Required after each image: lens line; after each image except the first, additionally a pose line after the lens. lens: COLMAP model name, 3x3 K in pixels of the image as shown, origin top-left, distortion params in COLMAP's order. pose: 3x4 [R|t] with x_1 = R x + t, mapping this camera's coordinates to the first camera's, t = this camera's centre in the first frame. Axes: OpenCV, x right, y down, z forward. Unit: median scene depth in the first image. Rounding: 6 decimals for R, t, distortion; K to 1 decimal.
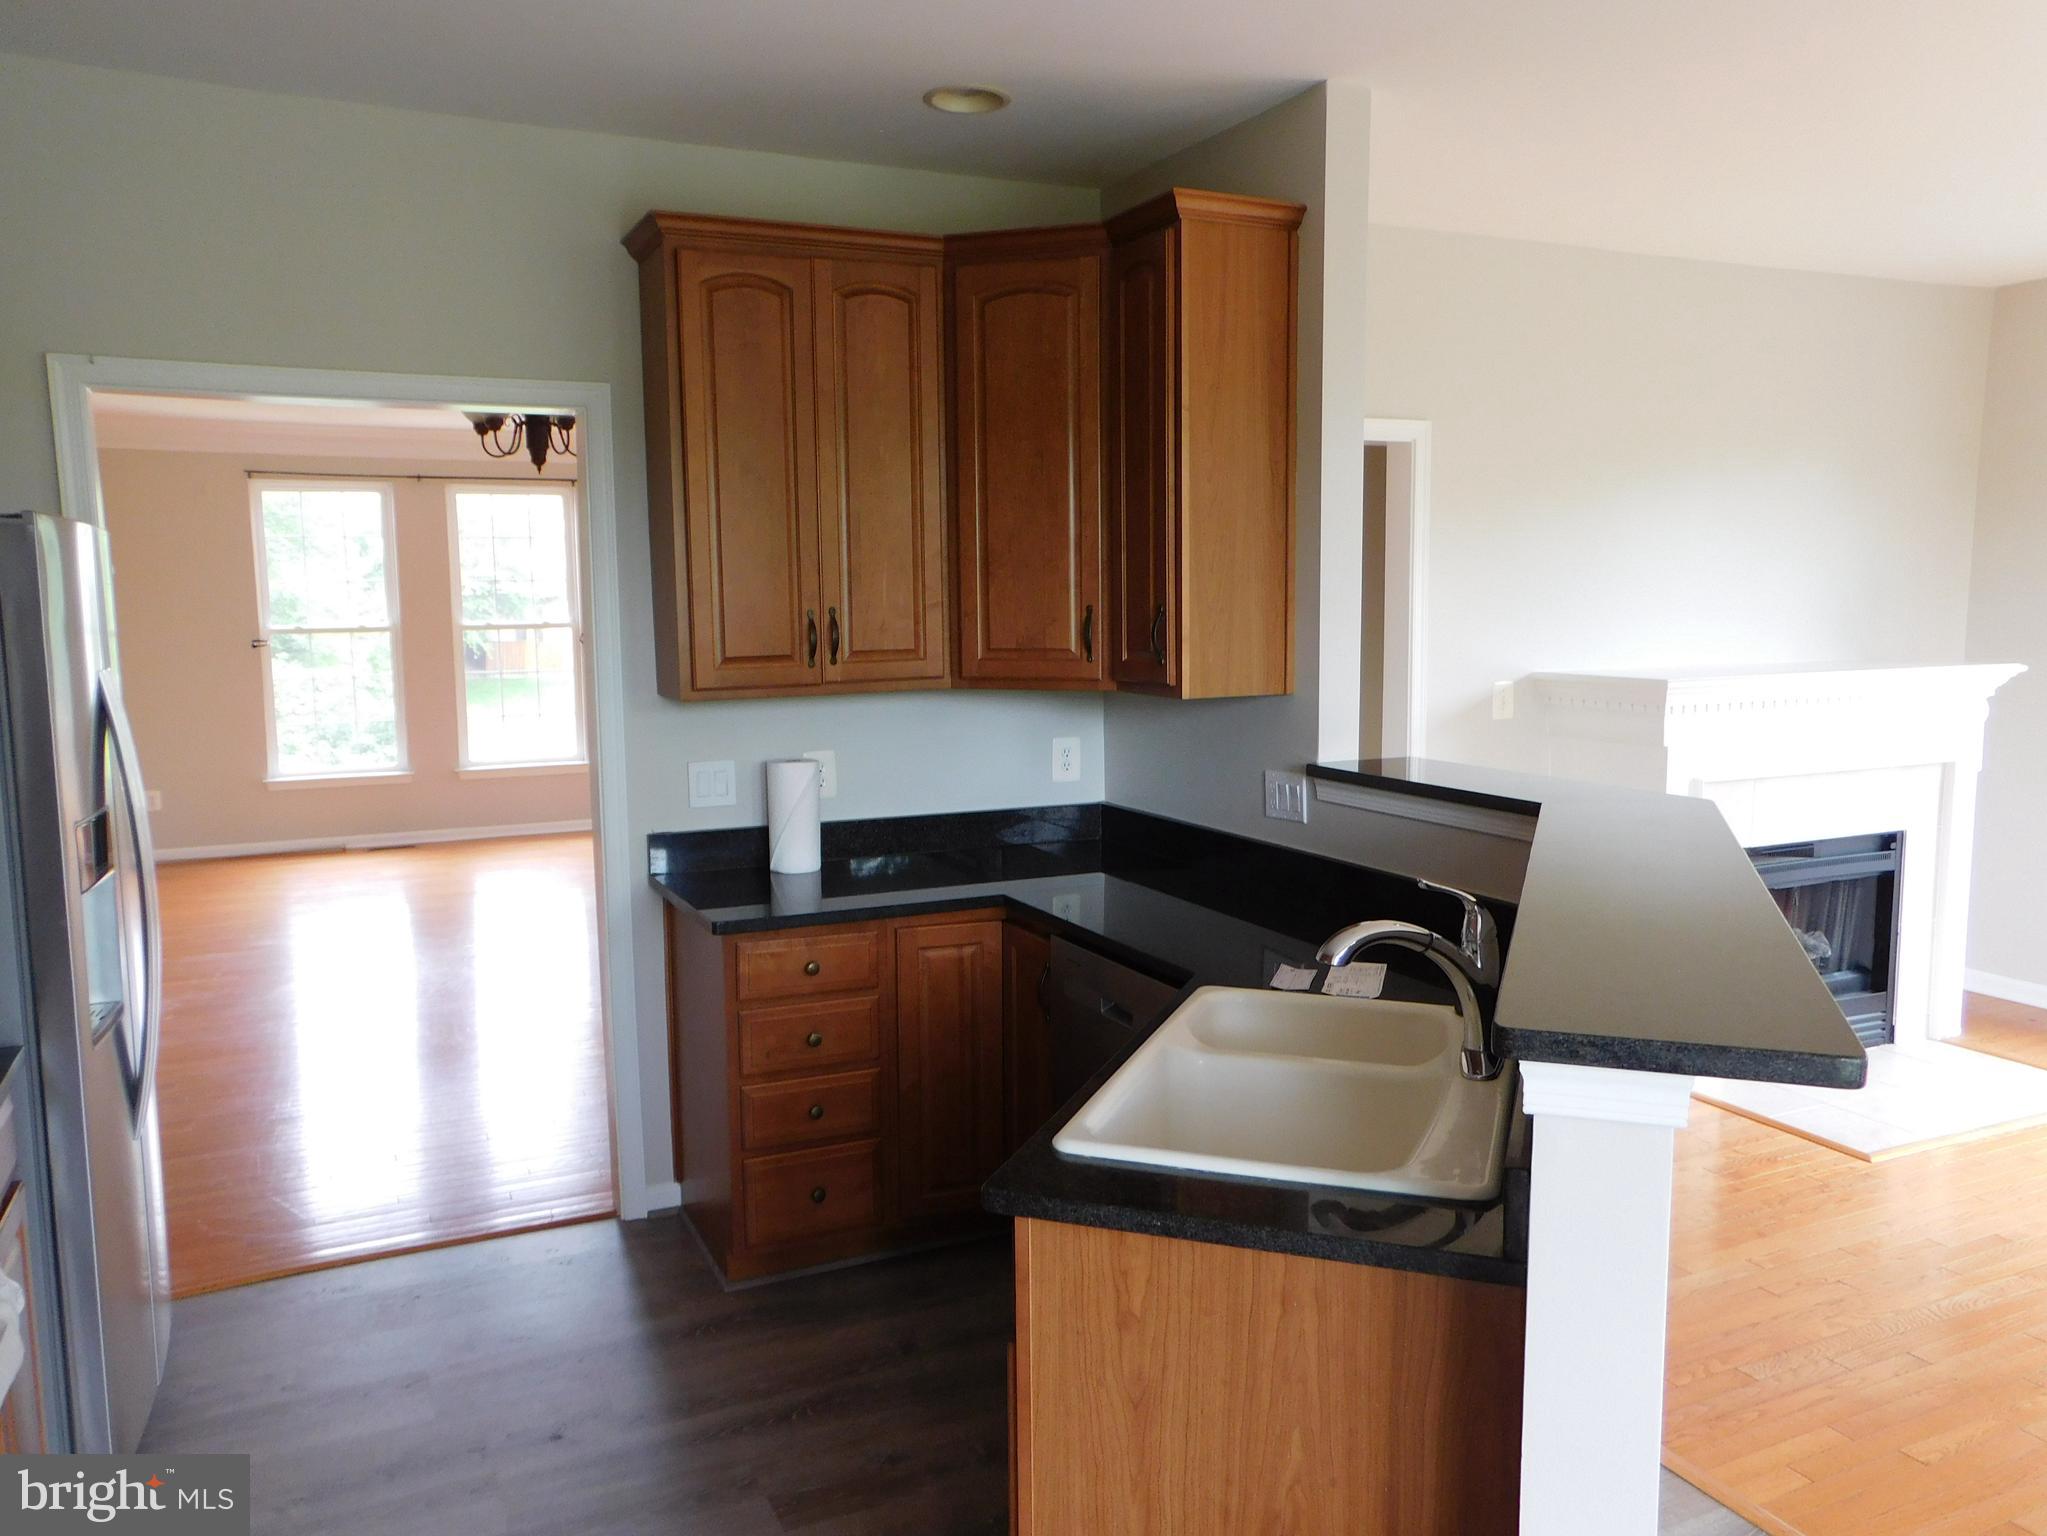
lens RADIAL K [[1528.2, 0, 1022.8], [0, 1528.2, 766.1], [0, 0, 1]] dist [-0.002584, 0.024033]
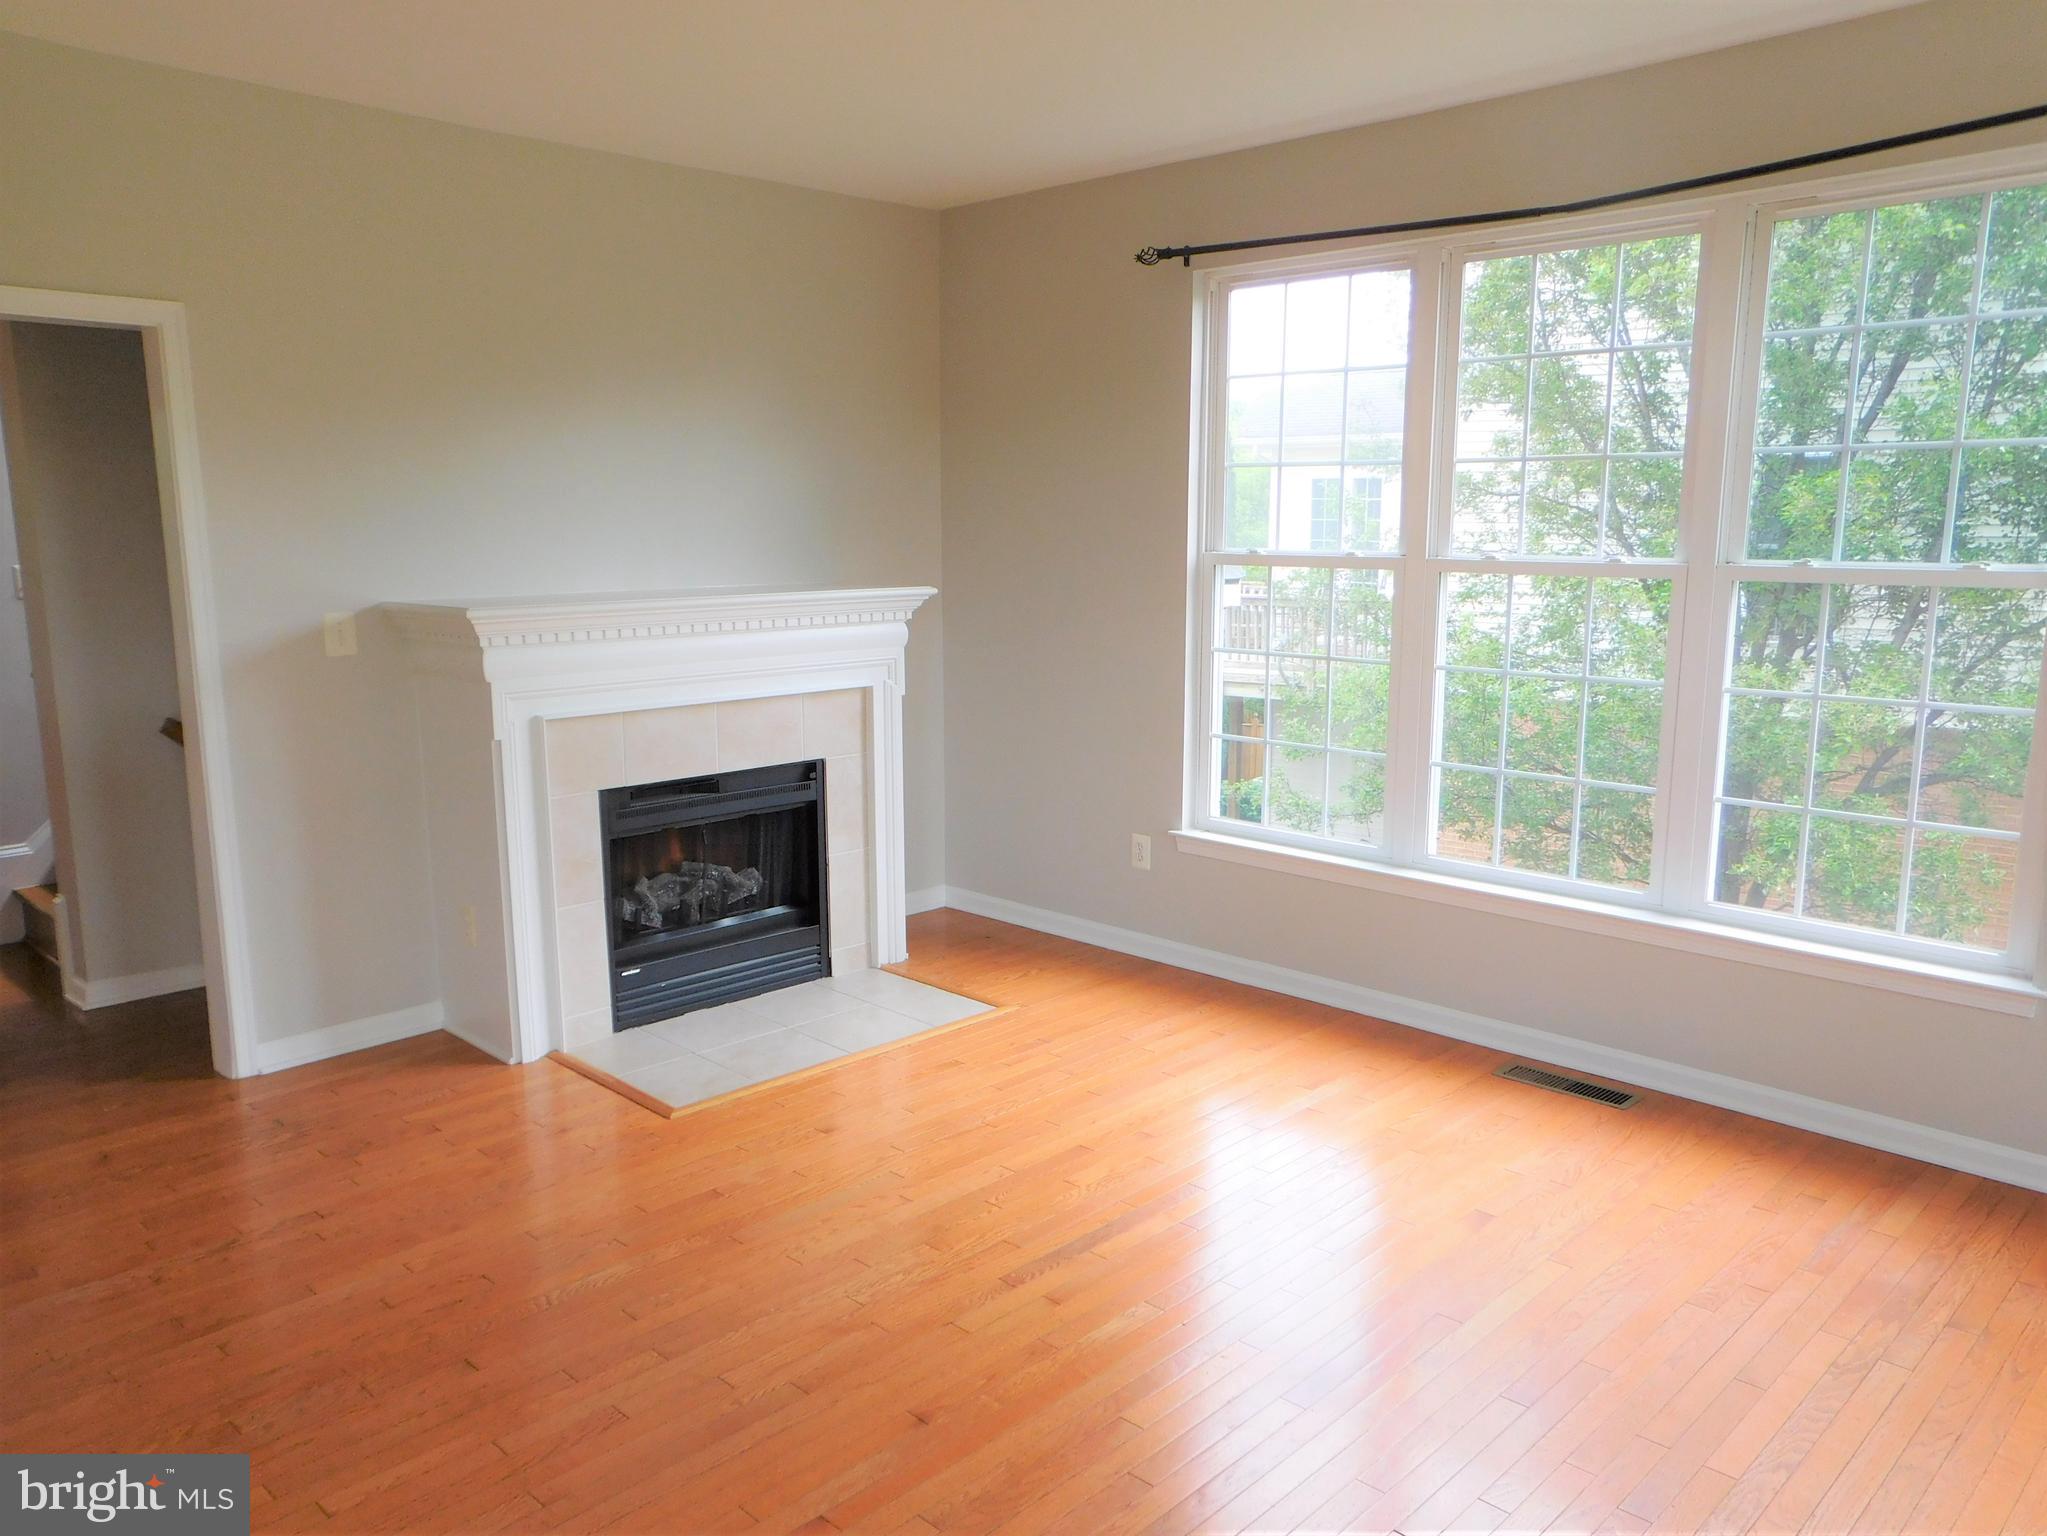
lens RADIAL K [[1528.2, 0, 1023.3], [0, 1528.2, 778.2], [0, 0, 1]] dist [-0.002584, 0.024033]
pose [[0.941693, -0.052322, 0.332381, 0.533387], [0.034203, 0.997604, 0.060136, -0.000204], [-0.334731, -0.045262, 0.941226, 0.055988]]
